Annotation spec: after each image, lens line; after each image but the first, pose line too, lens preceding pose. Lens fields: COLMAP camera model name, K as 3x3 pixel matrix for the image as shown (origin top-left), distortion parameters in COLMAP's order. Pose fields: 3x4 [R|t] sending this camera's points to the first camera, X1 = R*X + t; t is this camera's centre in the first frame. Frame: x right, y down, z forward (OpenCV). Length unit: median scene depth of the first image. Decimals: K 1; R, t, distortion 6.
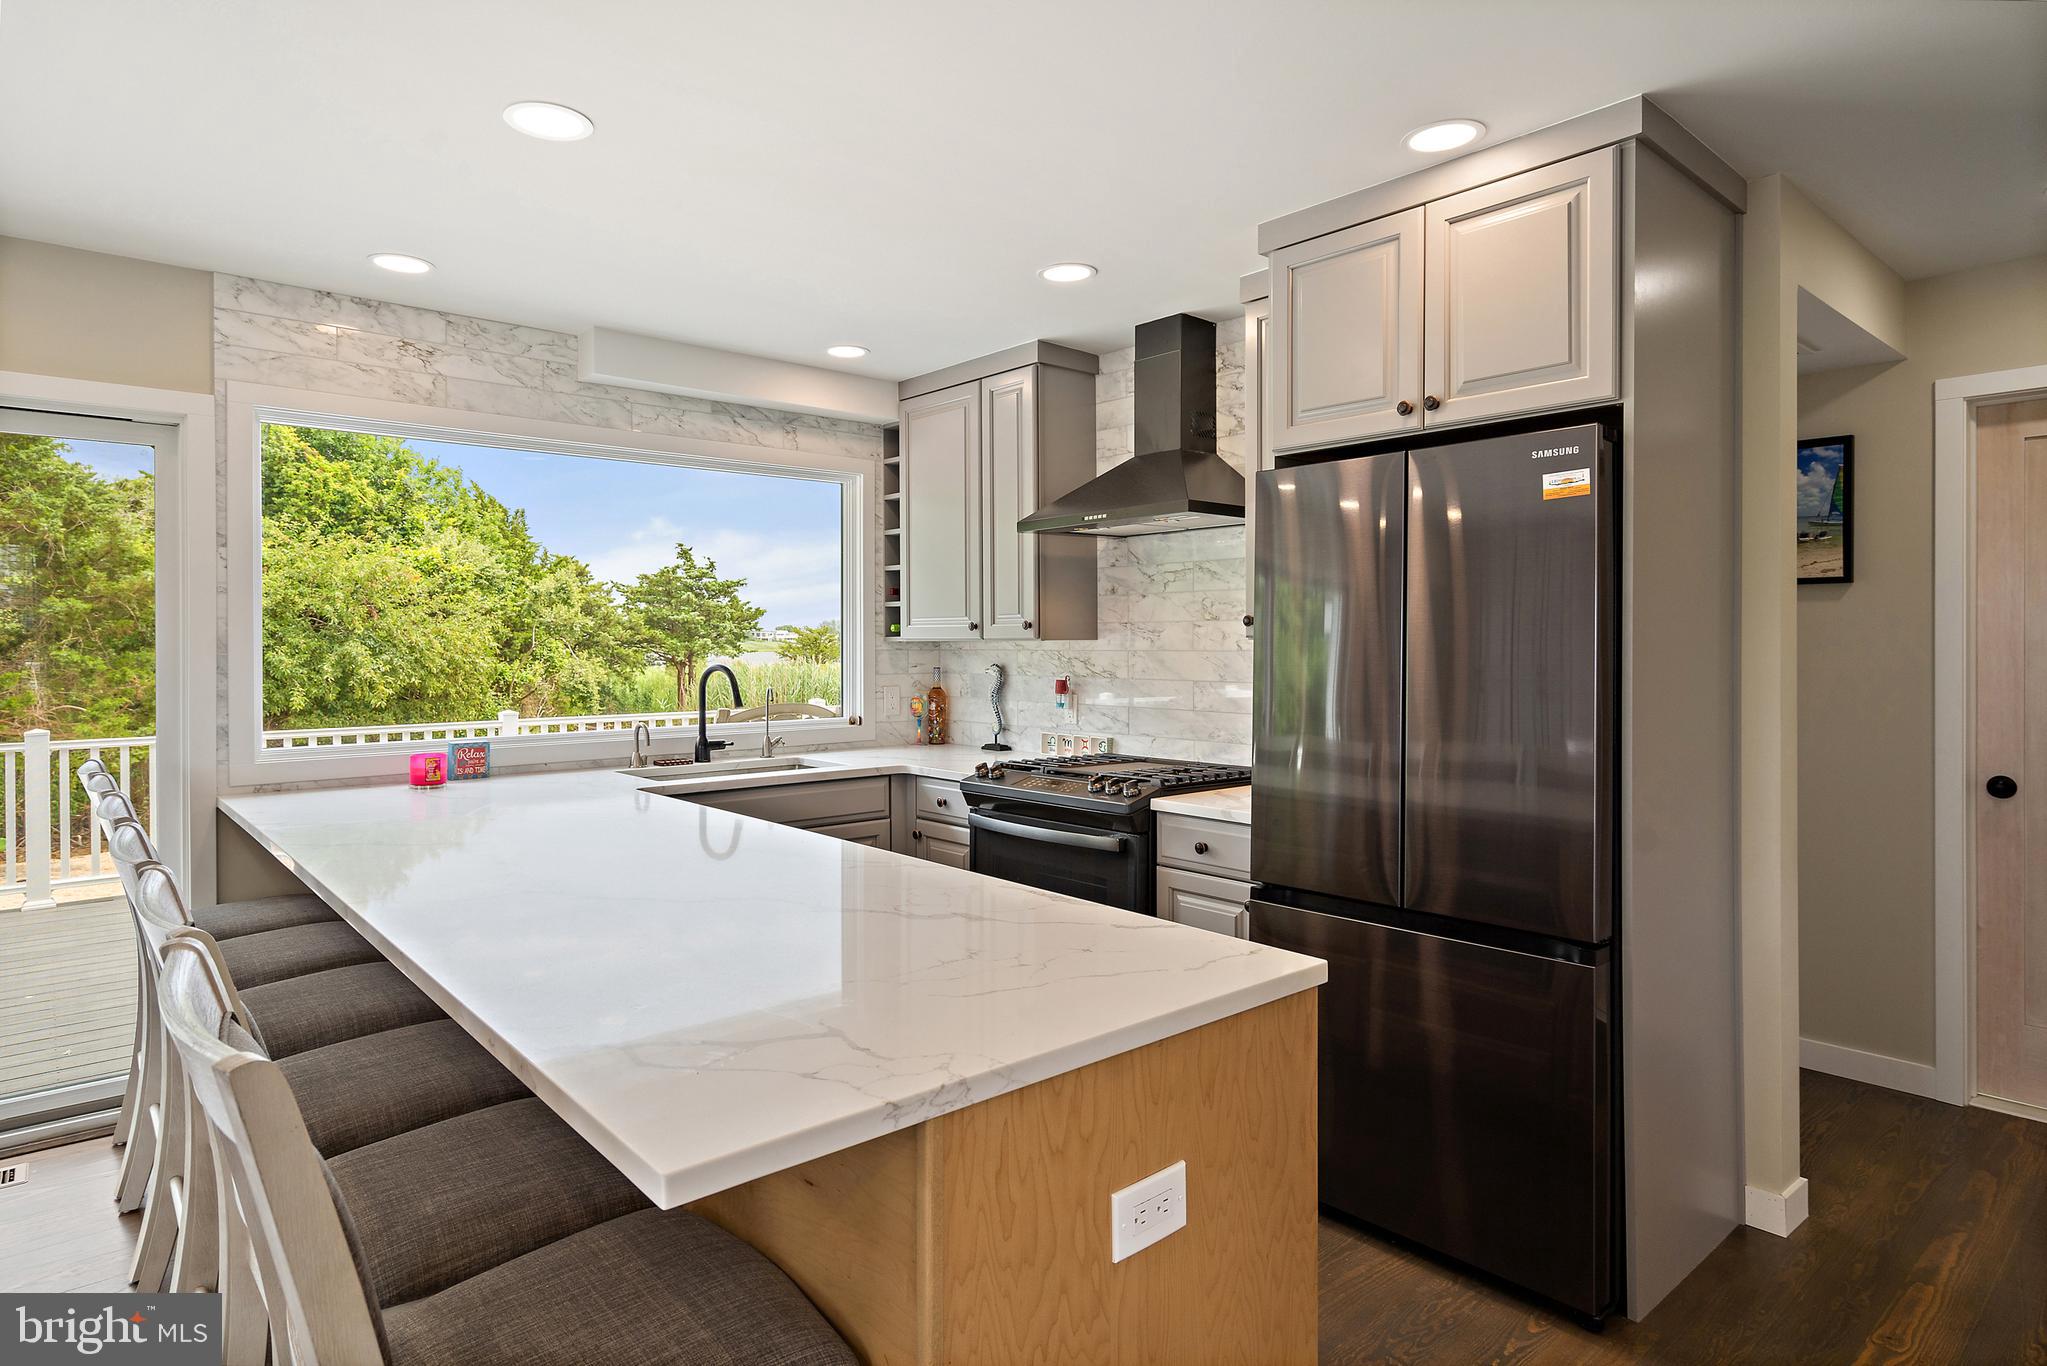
lens RADIAL K [[1141.8, 0, 1033.6], [0, 1141.8, 639.9], [0, 0, 1]] dist [0.002463, -0.001077]
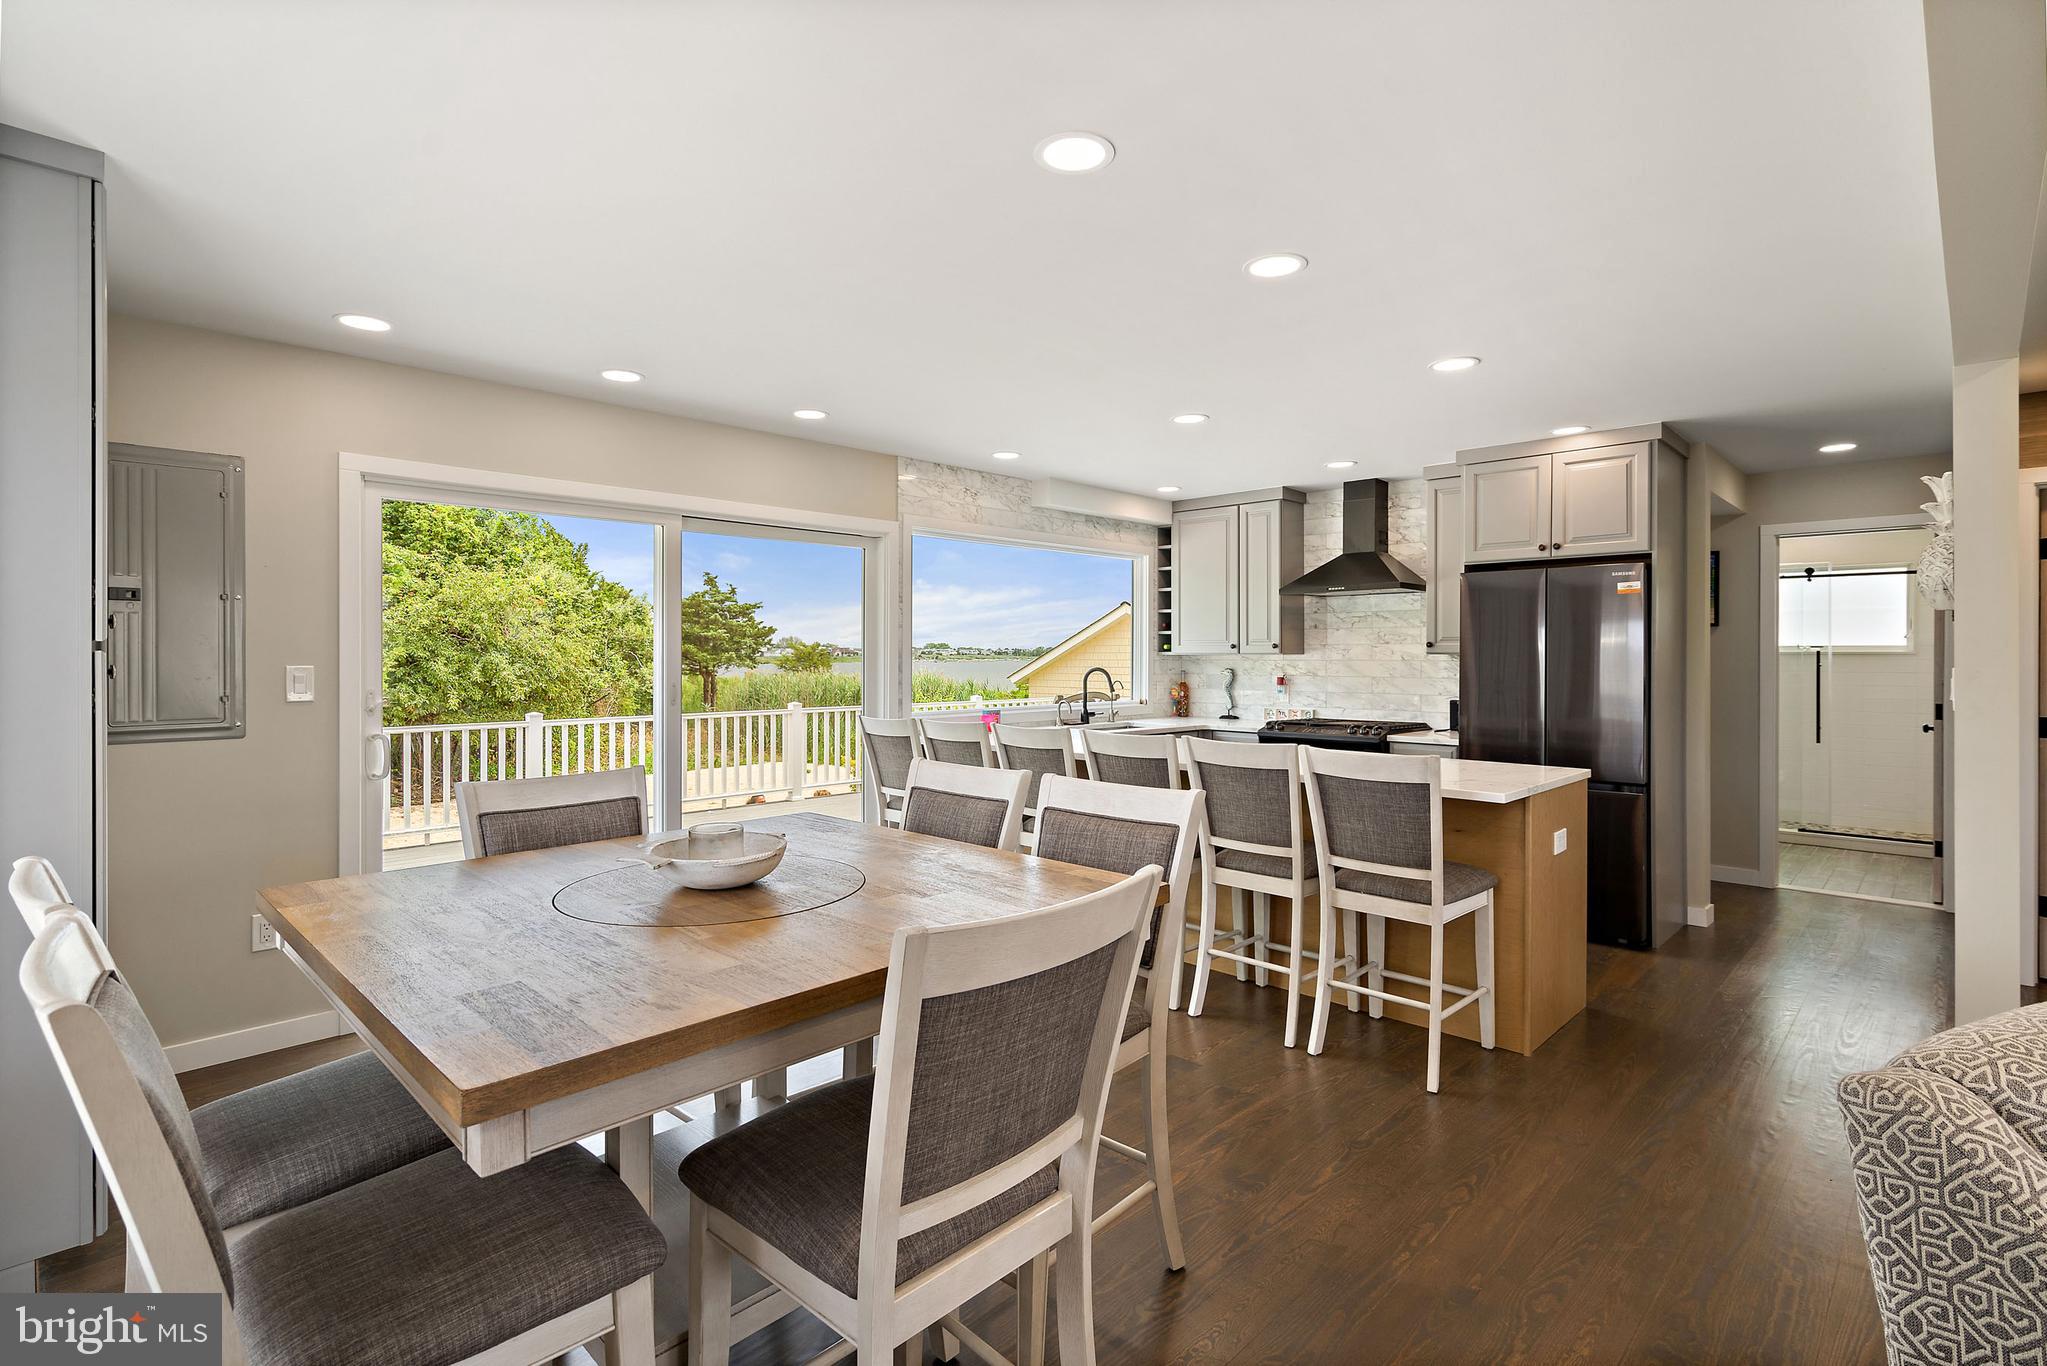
lens RADIAL K [[970.5, 0, 1040.4], [0, 970.5, 653.7], [0, 0, 1]] dist [-0.004726, -0.000024]
pose [[0.997026, 0.003738, 0.076979, -0.423686], [-0.003674, 0.999993, -0.000984, 0.001924], [-0.076983, 0.000699, 0.997032, -0.419808]]
